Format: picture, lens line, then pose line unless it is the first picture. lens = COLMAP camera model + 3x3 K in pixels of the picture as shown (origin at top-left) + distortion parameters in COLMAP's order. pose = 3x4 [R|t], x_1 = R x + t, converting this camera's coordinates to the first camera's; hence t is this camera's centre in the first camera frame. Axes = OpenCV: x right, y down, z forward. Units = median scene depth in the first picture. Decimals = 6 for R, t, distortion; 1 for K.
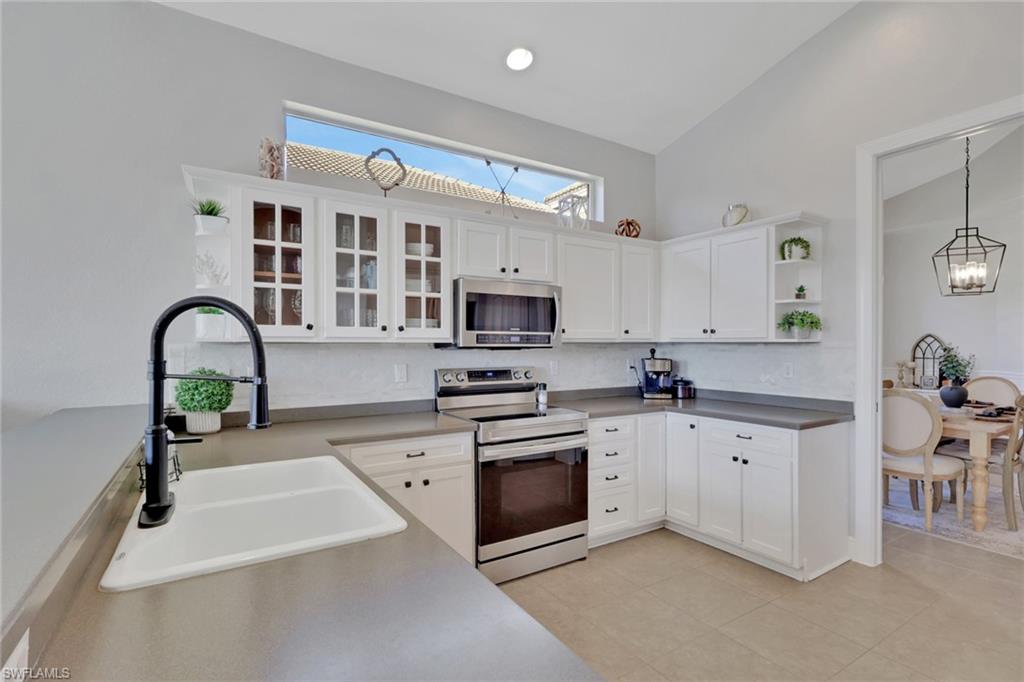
lens RADIAL K [[485.9, 0, 511.0], [0, 485.9, 344.3], [0, 0, 1]] dist [-0.001285, 0.000501]
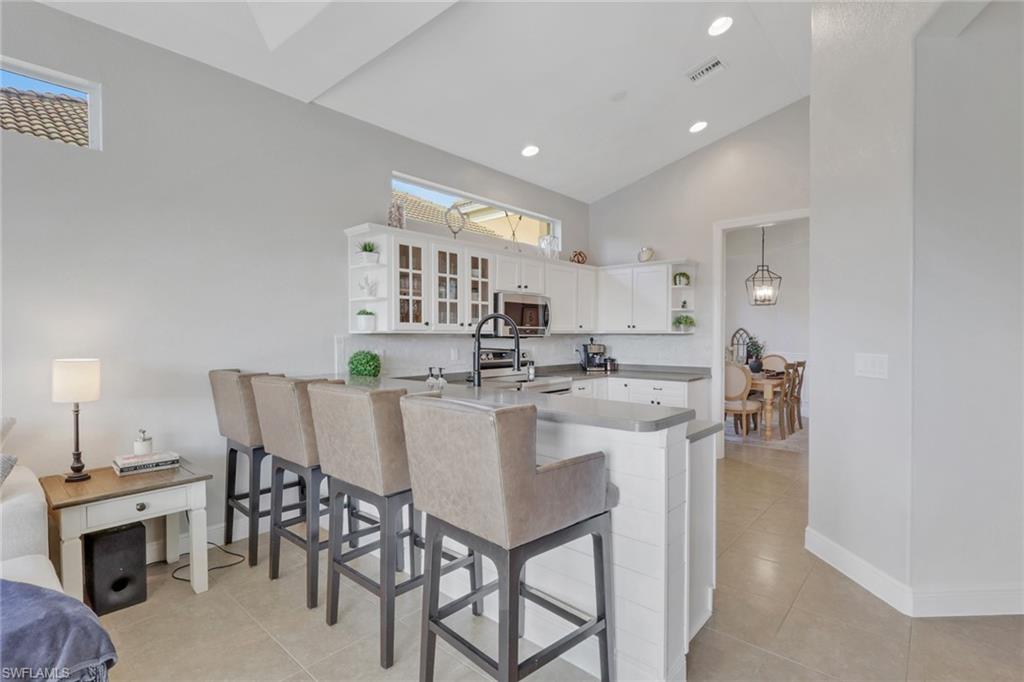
lens RADIAL K [[485.9, 0, 515.1], [0, 485.9, 341.0], [0, 0, 1]] dist [-0.001285, 0.000501]
pose [[0.958239, -0.003126, 0.285953, -0.426516], [-0.000386, 0.999925, 0.012228, 0.000744], [-0.285970, -0.011828, 0.958166, -0.431299]]
